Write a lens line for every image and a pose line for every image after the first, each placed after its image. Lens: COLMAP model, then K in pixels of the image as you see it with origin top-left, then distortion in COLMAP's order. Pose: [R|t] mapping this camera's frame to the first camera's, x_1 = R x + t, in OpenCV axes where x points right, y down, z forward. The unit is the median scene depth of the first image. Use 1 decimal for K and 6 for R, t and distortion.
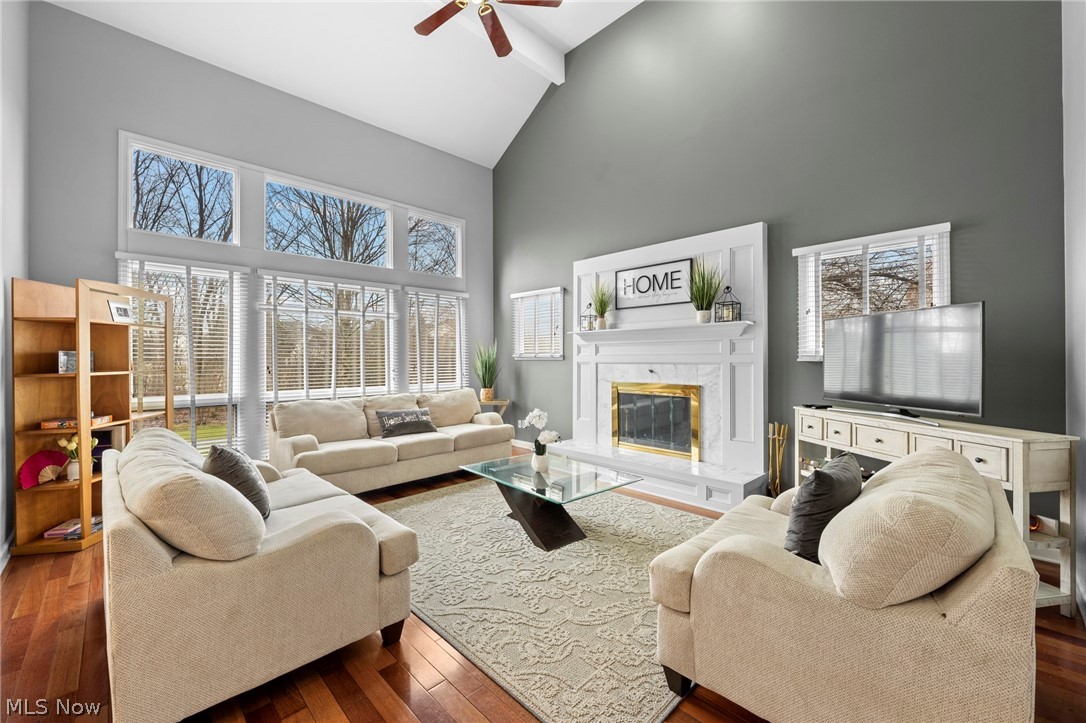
lens RADIAL K [[427.7, 0, 546.6], [0, 427.7, 361.6], [0, 0, 1]] dist [-0.000676, 0.000500]
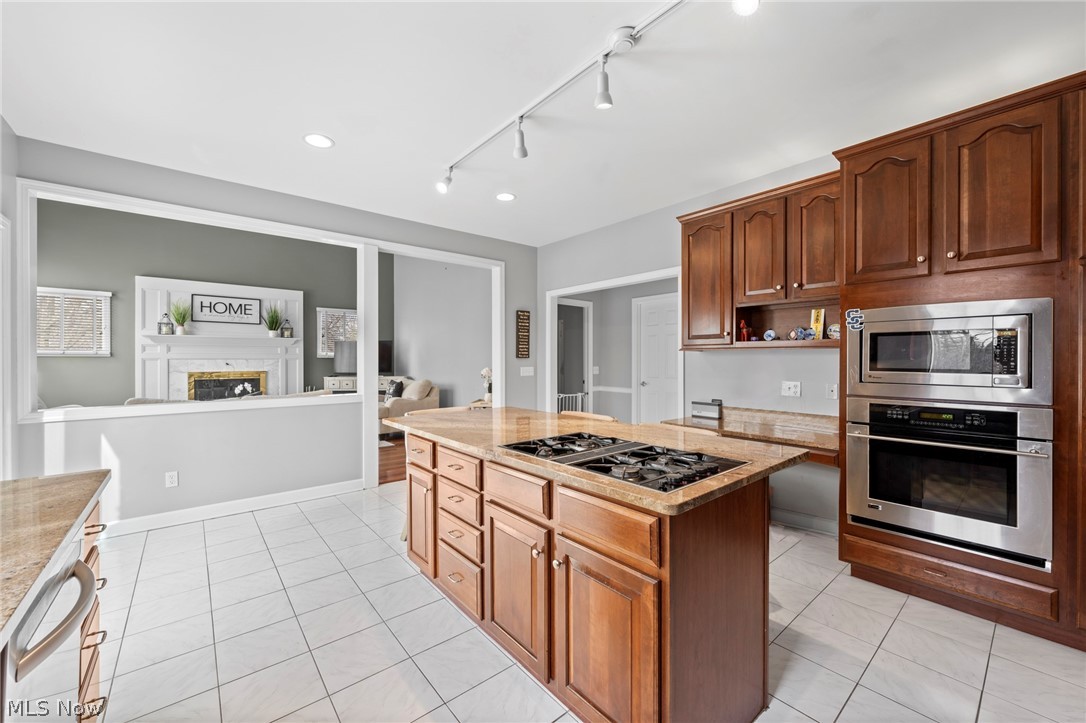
lens RADIAL K [[427.7, 0, 545.9], [0, 427.7, 360.4], [0, 0, 1]] dist [-0.000676, 0.000500]
pose [[0.093103, -0.001189, 0.995656, -1.229869], [0.006591, 0.999978, 0.000578, 0.016200], [-0.995635, 0.006509, 0.093109, -0.319411]]
